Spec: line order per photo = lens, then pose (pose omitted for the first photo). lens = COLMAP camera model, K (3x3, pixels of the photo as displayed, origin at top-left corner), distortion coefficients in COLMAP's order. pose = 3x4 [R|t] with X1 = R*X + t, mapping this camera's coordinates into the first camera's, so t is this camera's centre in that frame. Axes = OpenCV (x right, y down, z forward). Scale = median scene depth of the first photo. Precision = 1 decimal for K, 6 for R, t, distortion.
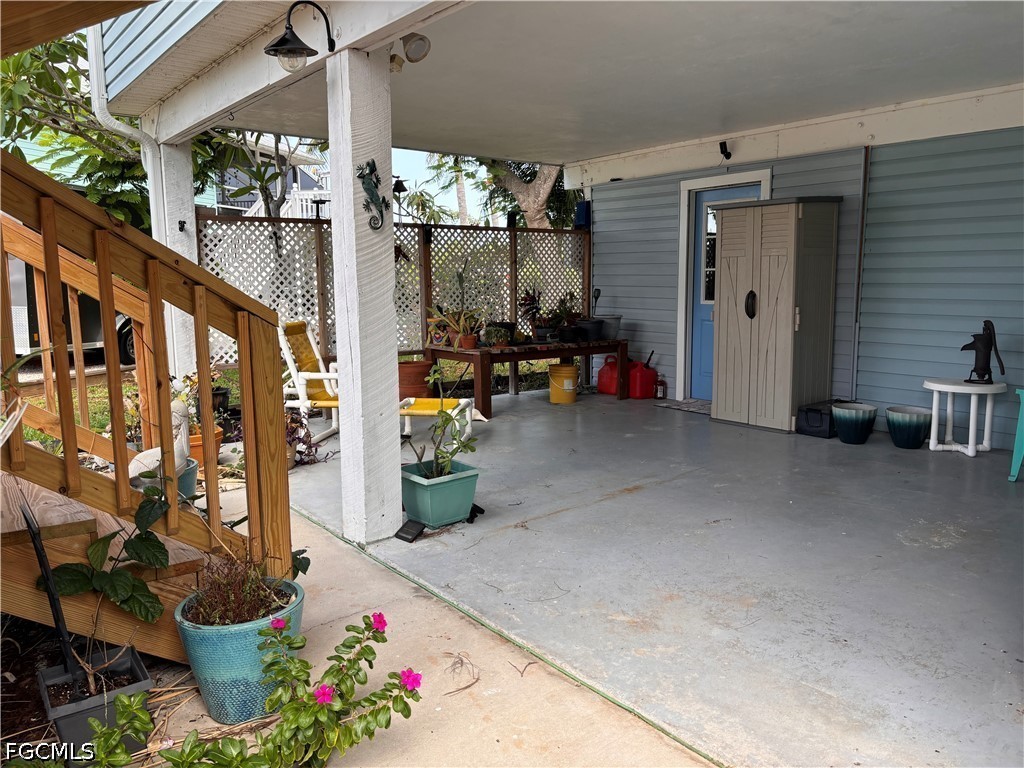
lens RADIAL K [[782.2, 0, 510.7], [0, 782.2, 384.4], [0, 0, 1]] dist [0.044645, -0.015649]
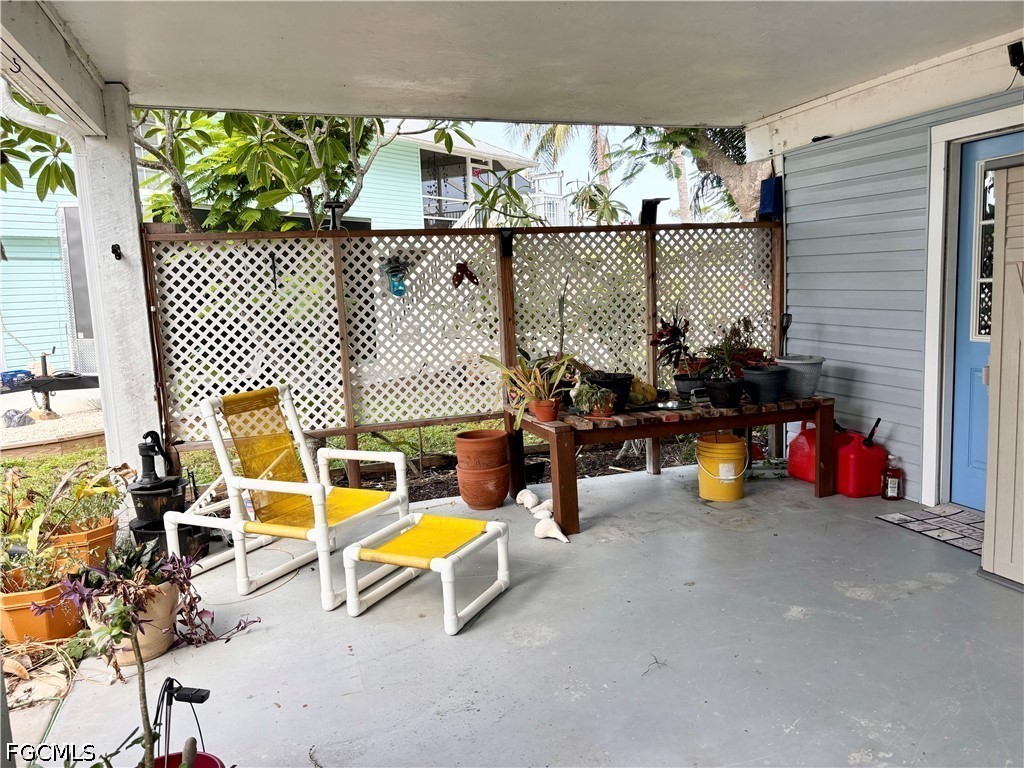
lens RADIAL K [[782.2, 0, 514.9], [0, 782.2, 381.0], [0, 0, 1]] dist [0.044645, -0.015649]
pose [[0.945683, 0.007625, -0.325001, 0.114417], [-0.009274, 0.999951, -0.003527, -0.066163], [0.324958, 0.006349, 0.945707, 0.342841]]
